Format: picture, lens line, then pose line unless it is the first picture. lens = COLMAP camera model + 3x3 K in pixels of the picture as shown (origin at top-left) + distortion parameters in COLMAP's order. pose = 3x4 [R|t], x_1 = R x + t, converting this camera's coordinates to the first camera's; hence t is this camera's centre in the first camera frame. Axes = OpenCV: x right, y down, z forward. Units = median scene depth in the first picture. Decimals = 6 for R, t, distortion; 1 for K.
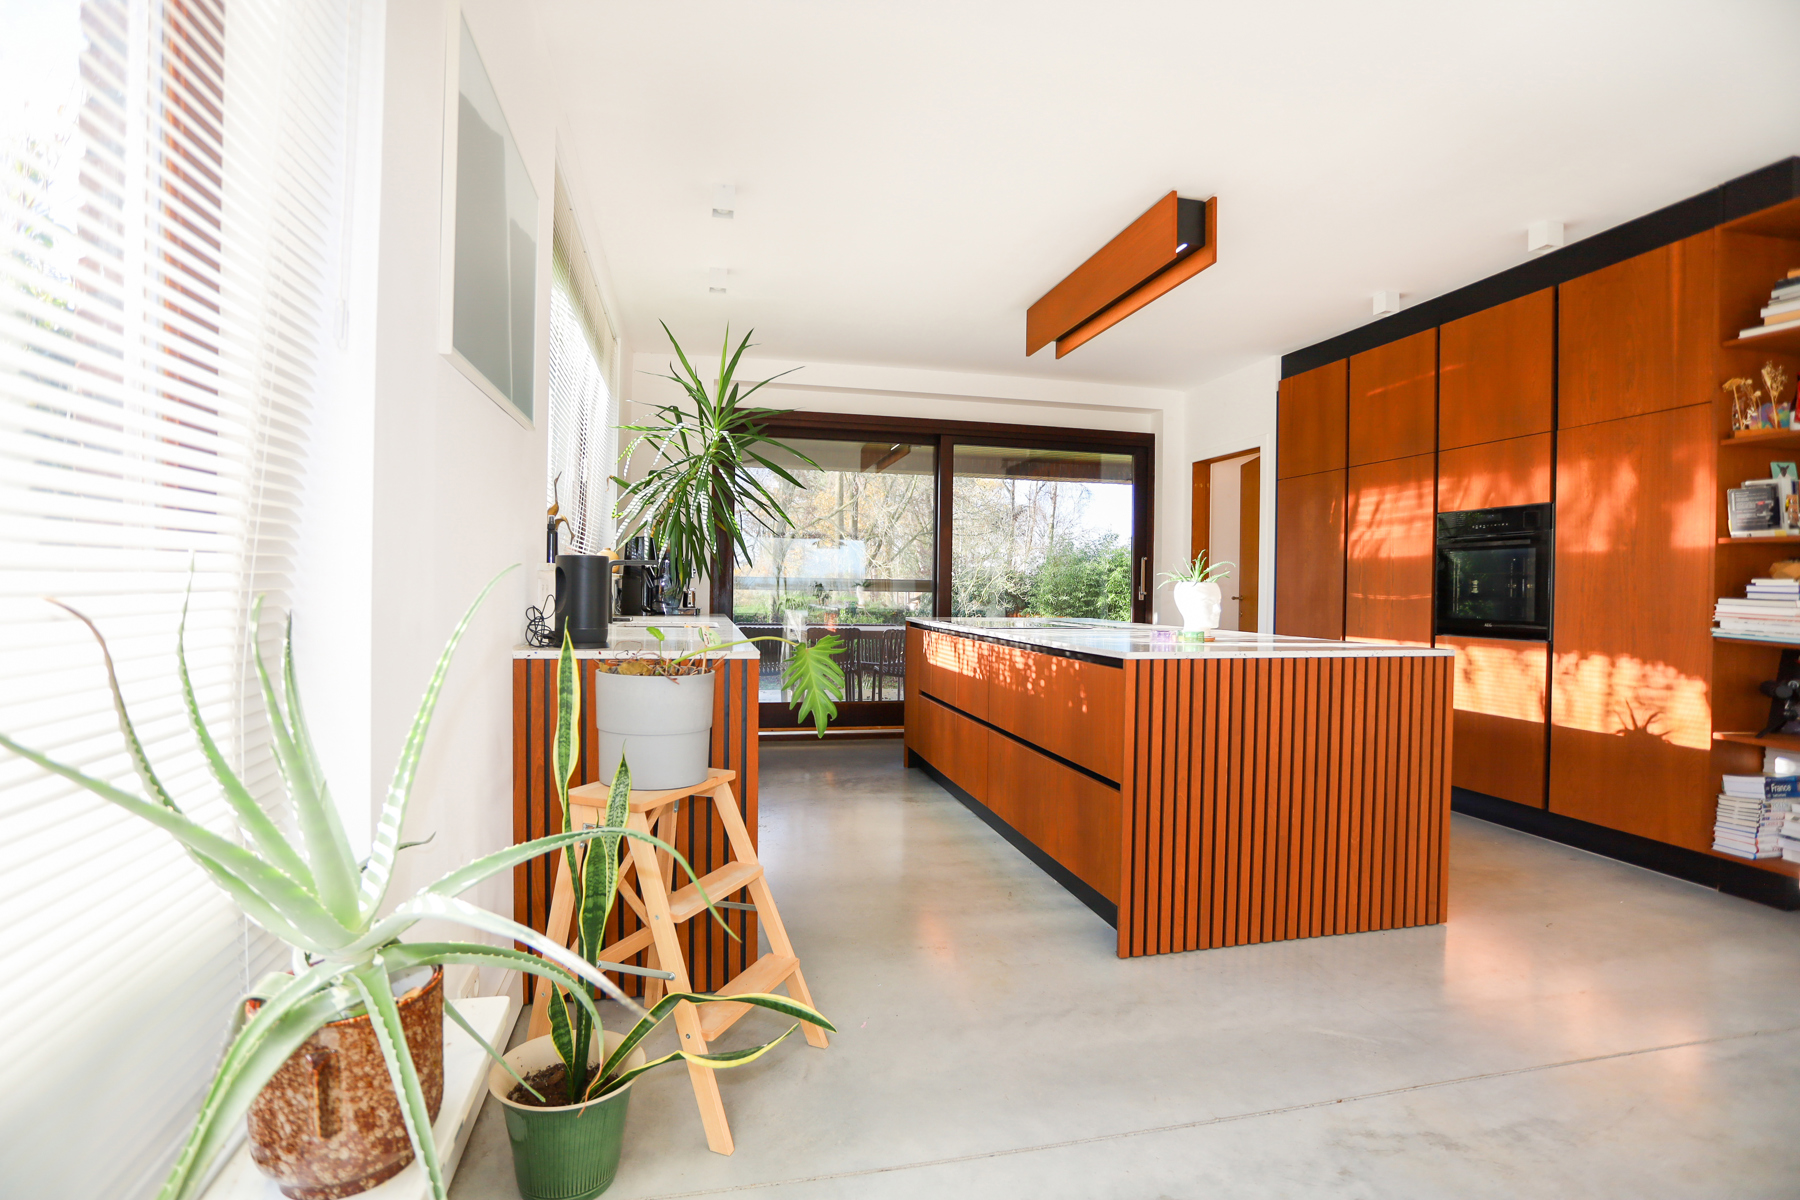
lens RADIAL K [[873.0, 0, 882.1], [0, 873.0, 593.0], [0, 0, 1]] dist [-0.021980, 0.006767]
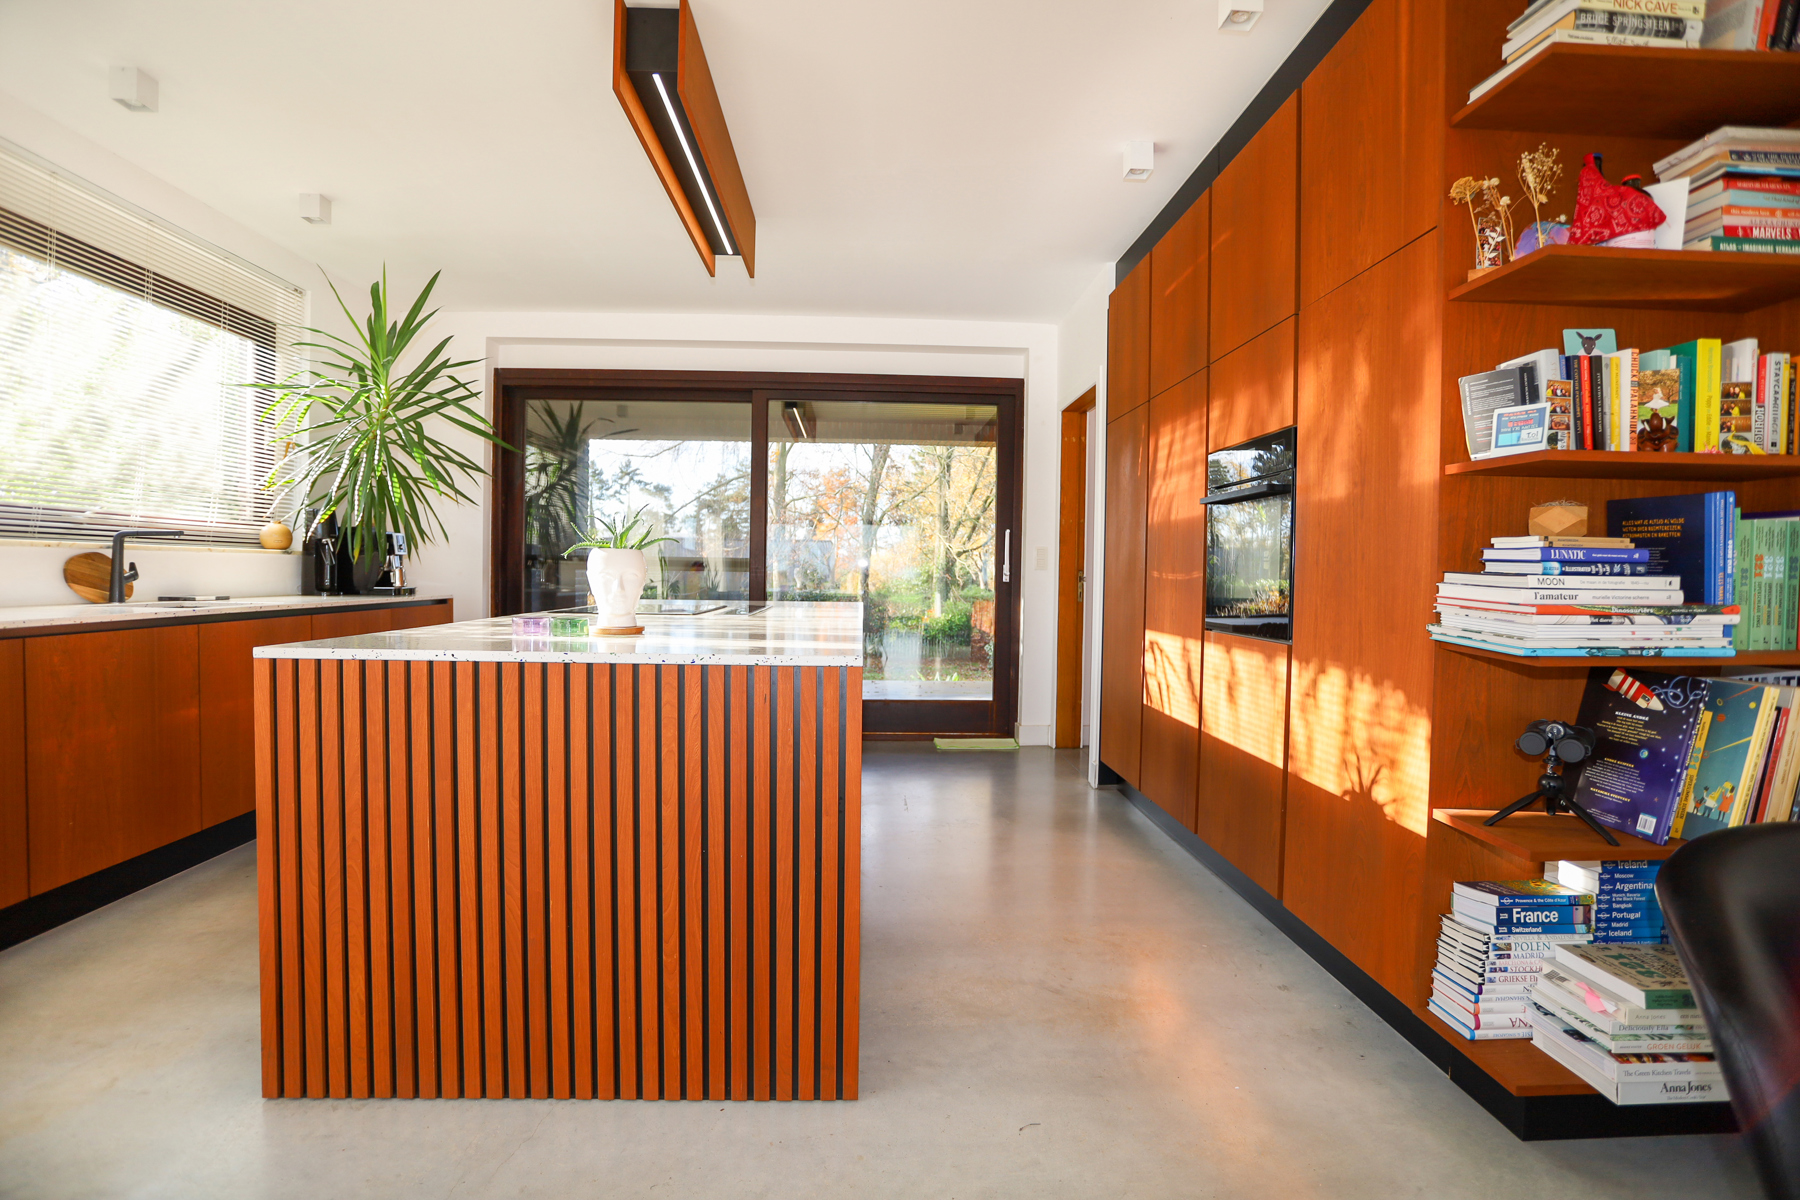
lens RADIAL K [[873.0, 0, 903.2], [0, 873.0, 596.6], [0, 0, 1]] dist [-0.021980, 0.006767]
pose [[0.981550, 0.005643, -0.191121, 0.729020], [-0.002737, 0.999877, 0.015465, 0.014121], [0.191185, -0.014657, 0.981445, 0.369868]]
